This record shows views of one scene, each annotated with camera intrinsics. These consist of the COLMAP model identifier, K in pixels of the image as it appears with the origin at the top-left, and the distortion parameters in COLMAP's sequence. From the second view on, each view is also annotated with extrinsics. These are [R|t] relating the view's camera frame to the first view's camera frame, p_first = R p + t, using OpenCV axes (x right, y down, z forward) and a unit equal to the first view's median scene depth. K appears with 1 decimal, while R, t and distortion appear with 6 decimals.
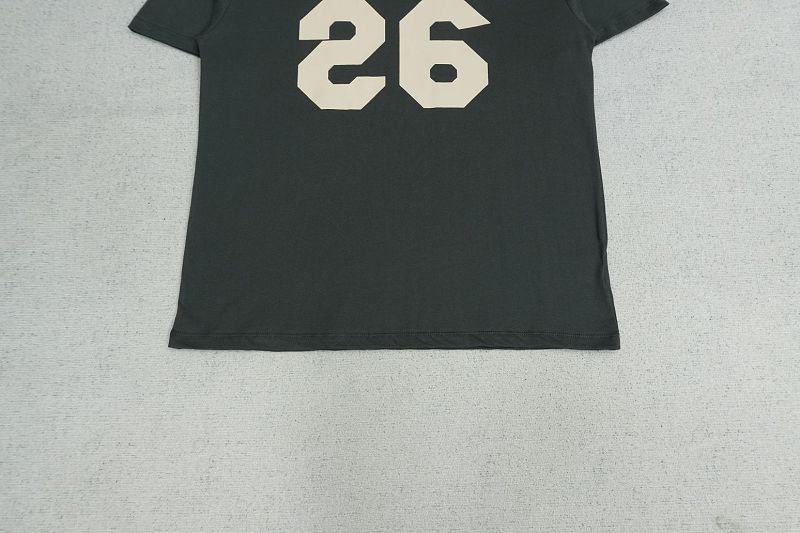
lens RADIAL K [[556.3, 0, 400.0], [0, 556.3, 266.5], [0, 0, 1]] dist [0.008610, -0.002194]
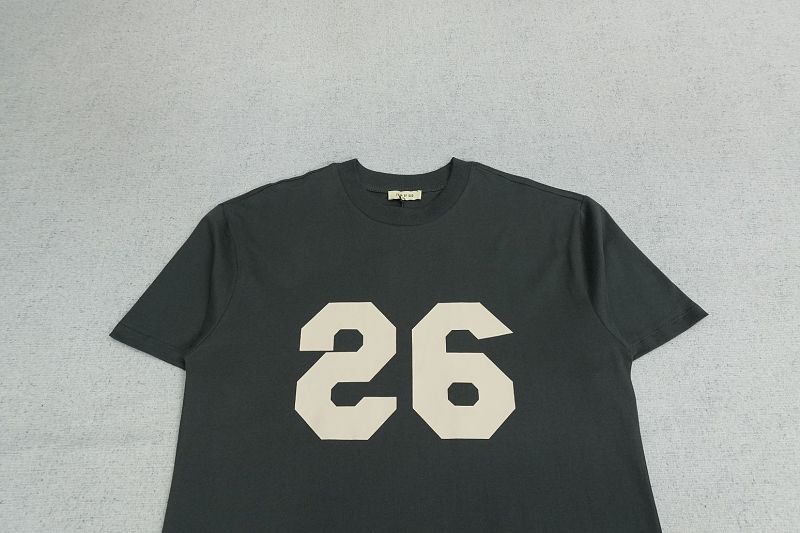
lens RADIAL K [[556.3, 0, 400.0], [0, 556.3, 266.5], [0, 0, 1]] dist [0.008610, -0.002194]
pose [[0.999974, 0.001165, 0.007061, -0.026958], [0.000689, 0.966403, -0.257031, -0.313183], [-0.007123, 0.257029, 0.966377, 0.105347]]
